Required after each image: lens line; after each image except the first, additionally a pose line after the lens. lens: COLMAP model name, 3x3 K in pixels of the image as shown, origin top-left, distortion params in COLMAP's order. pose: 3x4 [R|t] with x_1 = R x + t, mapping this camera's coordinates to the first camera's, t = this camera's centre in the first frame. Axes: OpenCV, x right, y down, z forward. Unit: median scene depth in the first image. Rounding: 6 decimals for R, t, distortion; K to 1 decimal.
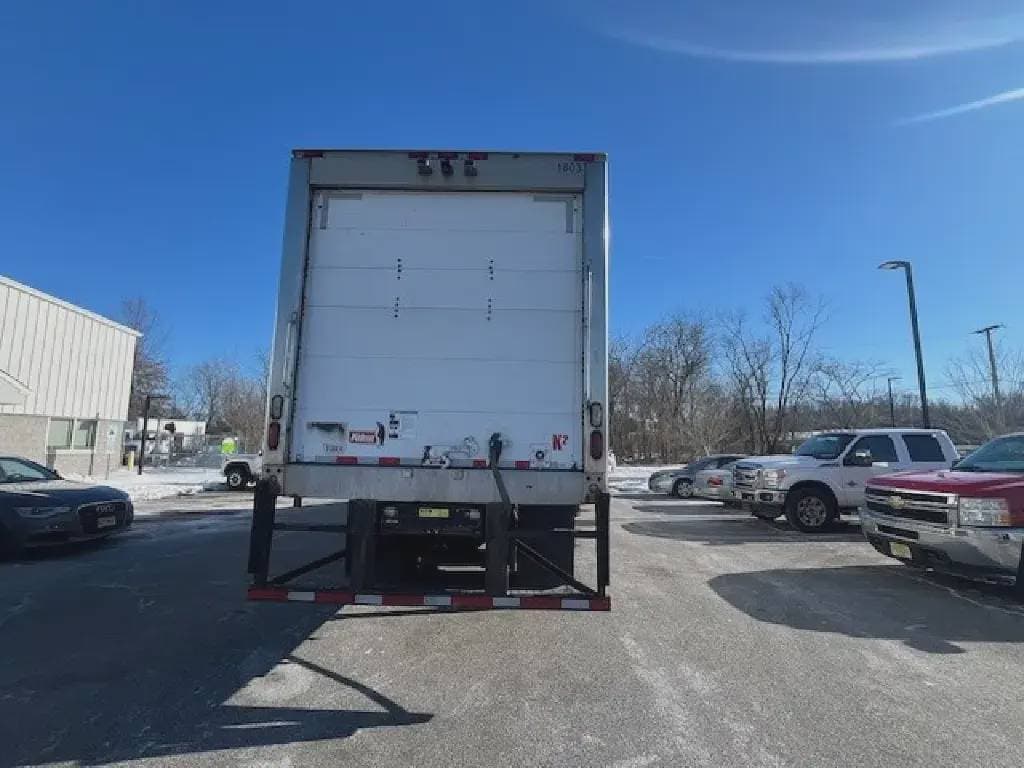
lens RADIAL K [[471.5, 0, 512.0], [0, 471.5, 384.0], [0, 0, 1]] dist [-0.001858, -0.000409]
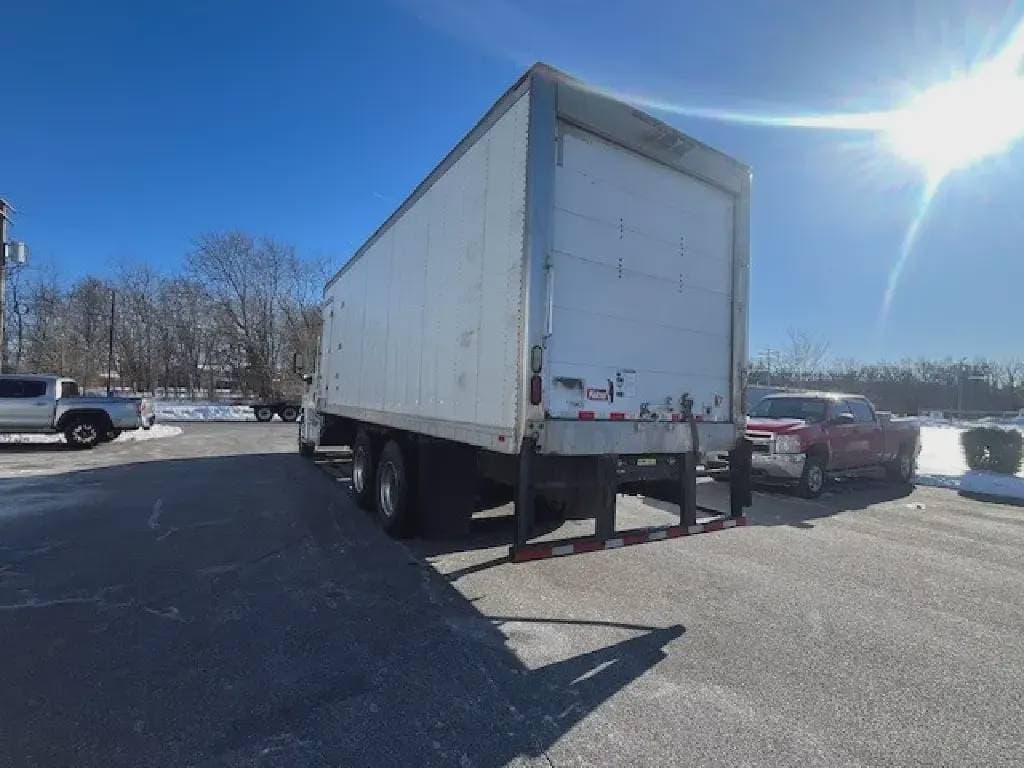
lens RADIAL K [[471.5, 0, 512.0], [0, 471.5, 384.0], [0, 0, 1]] dist [-0.001858, -0.000409]
pose [[0.868707, 0.028294, 0.494517, -0.987011], [-0.085641, 0.991911, 0.093691, 0.012258], [-0.487866, -0.123741, 0.864103, 0.208254]]
